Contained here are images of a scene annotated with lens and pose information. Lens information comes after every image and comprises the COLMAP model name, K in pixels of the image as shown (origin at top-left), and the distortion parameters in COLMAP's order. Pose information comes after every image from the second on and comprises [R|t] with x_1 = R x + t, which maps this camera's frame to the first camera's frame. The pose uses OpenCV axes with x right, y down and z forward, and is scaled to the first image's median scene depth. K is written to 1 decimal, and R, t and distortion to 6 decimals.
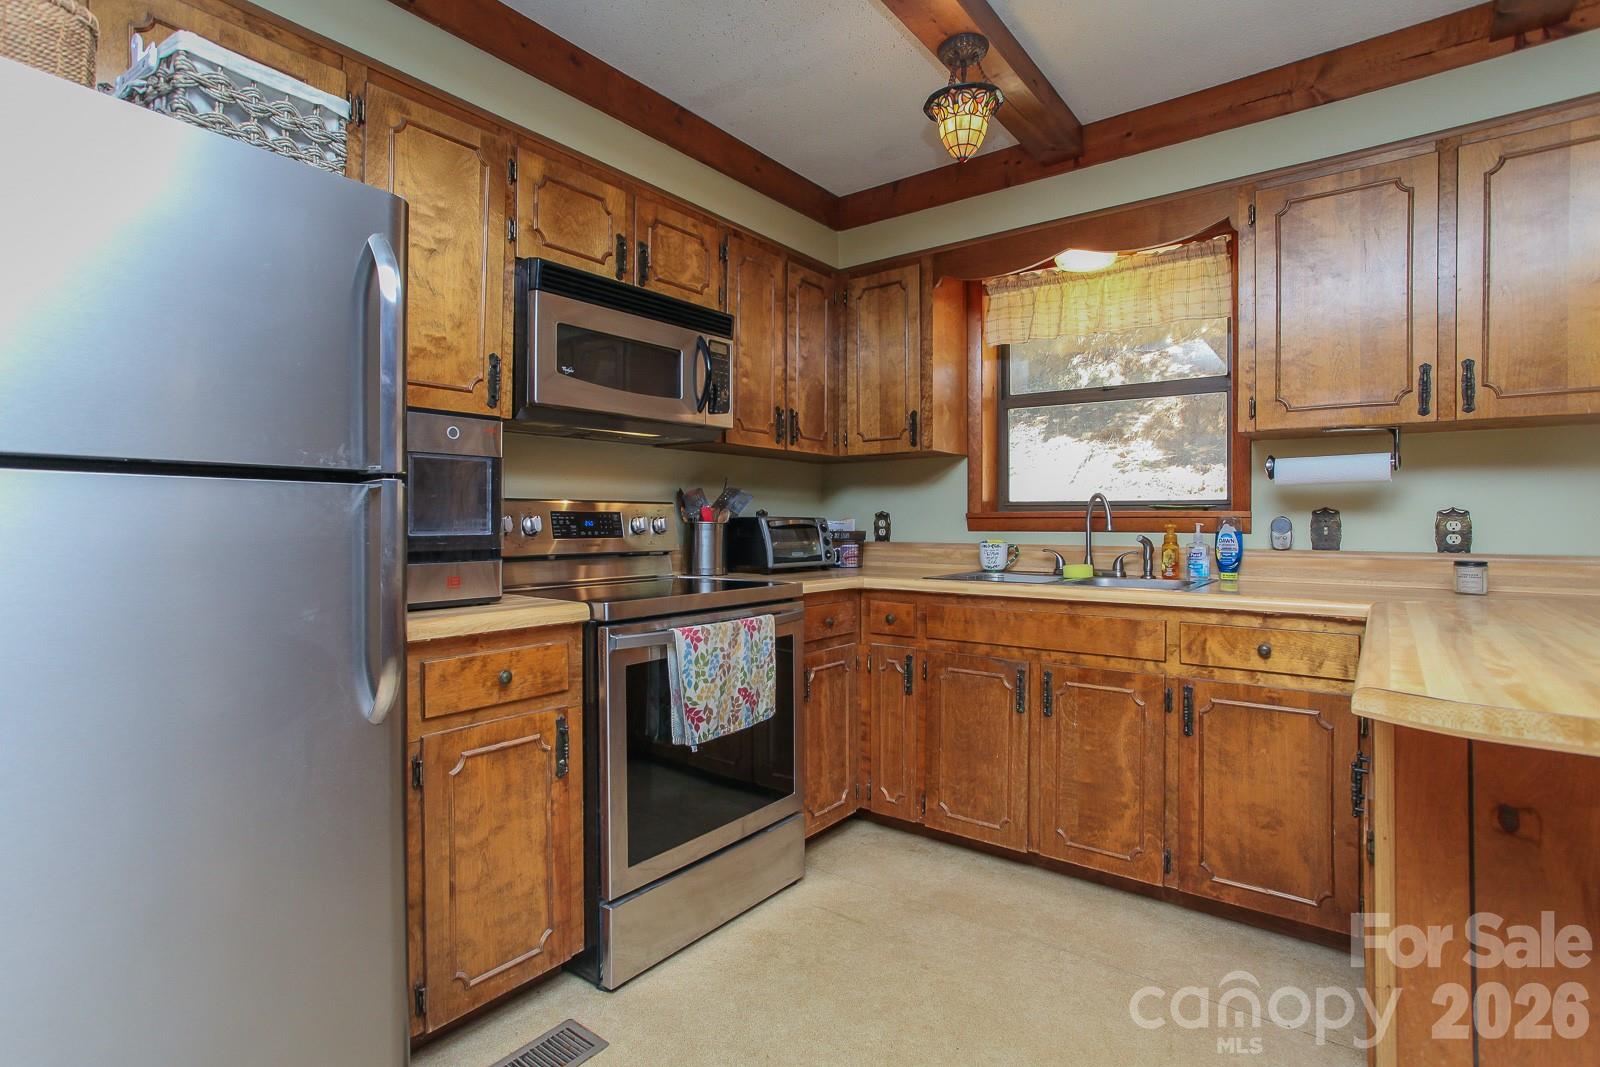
lens RADIAL K [[776.4, 0, 796.5], [0, 776.4, 527.1], [0, 0, 1]] dist [-0.038282, 0.016534]
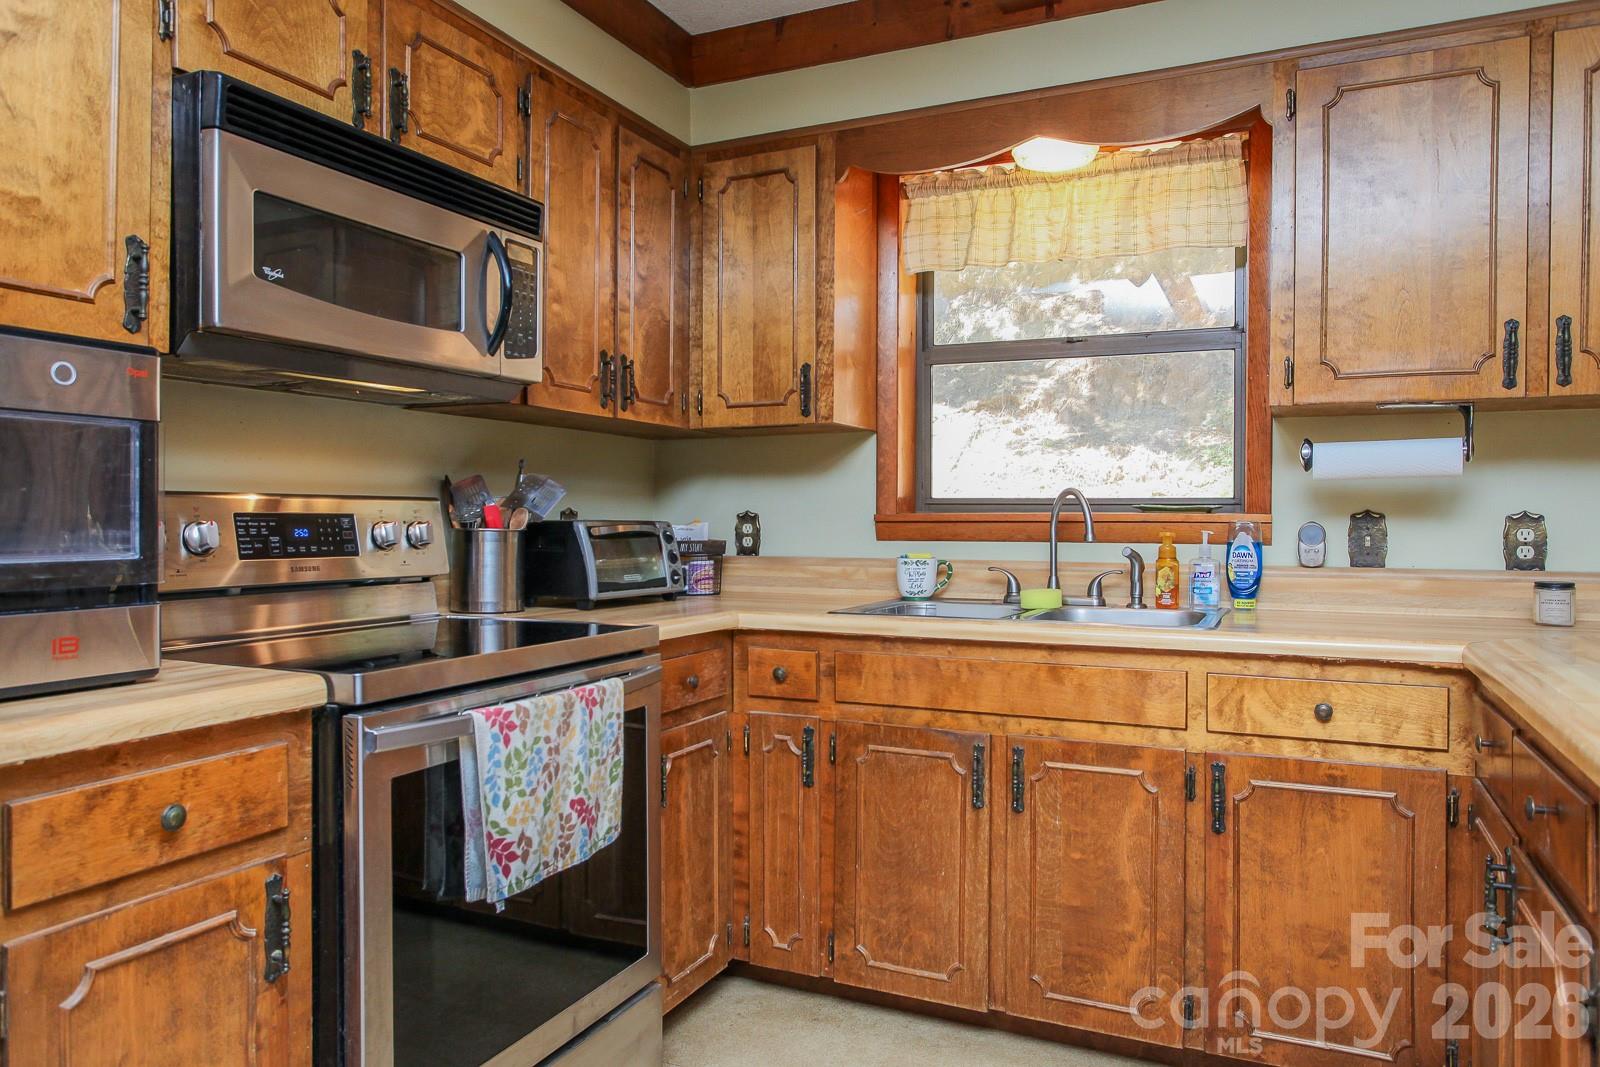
lens RADIAL K [[1079.1, 0, 798.8], [0, 1079.1, 532.2], [0, 0, 1]] dist [-0.013066, 0.013927]
pose [[0.976095, -0.001627, 0.217338, -0.075863], [0.000364, 0.999983, 0.005850, -0.010735], [-0.217344, -0.005630, 0.976079, 0.105581]]
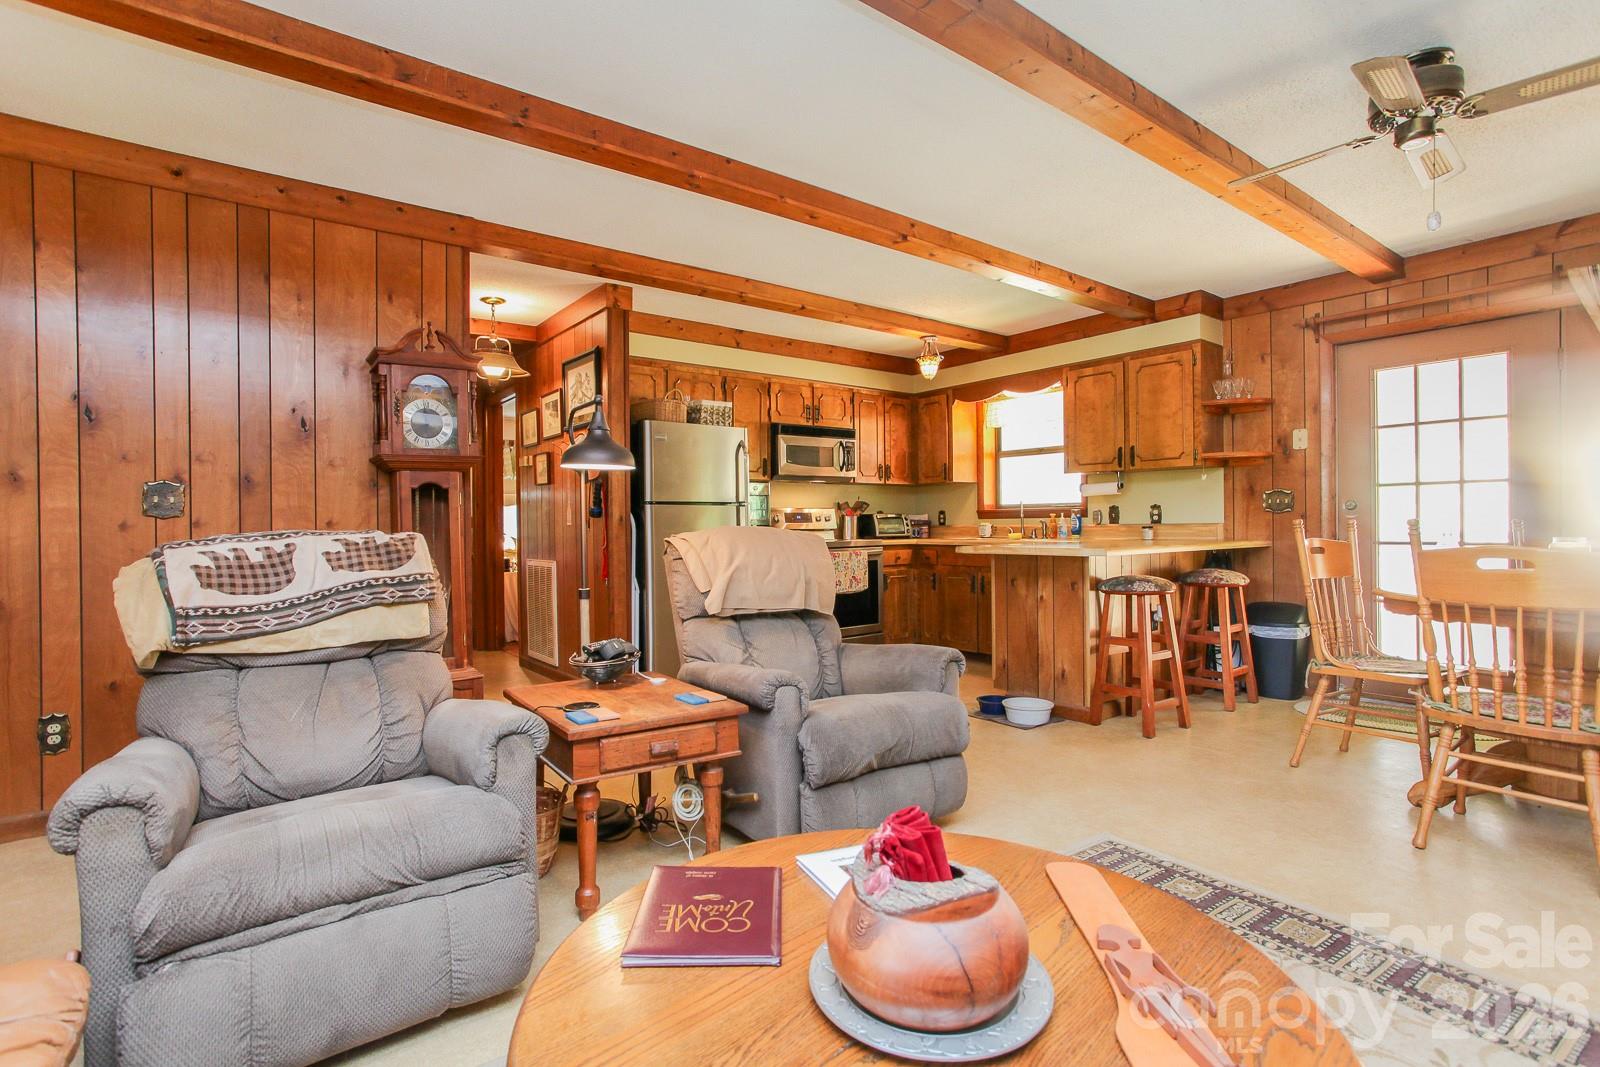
lens RADIAL K [[776.4, 0, 802.1], [0, 776.4, 531.5], [0, 0, 1]] dist [-0.038282, 0.016534]
pose [[0.964564, -0.009388, -0.263683, 0.426310], [0.009775, 0.999952, 0.000158, 0.044582], [0.263669, -0.002730, 0.964609, -1.489762]]
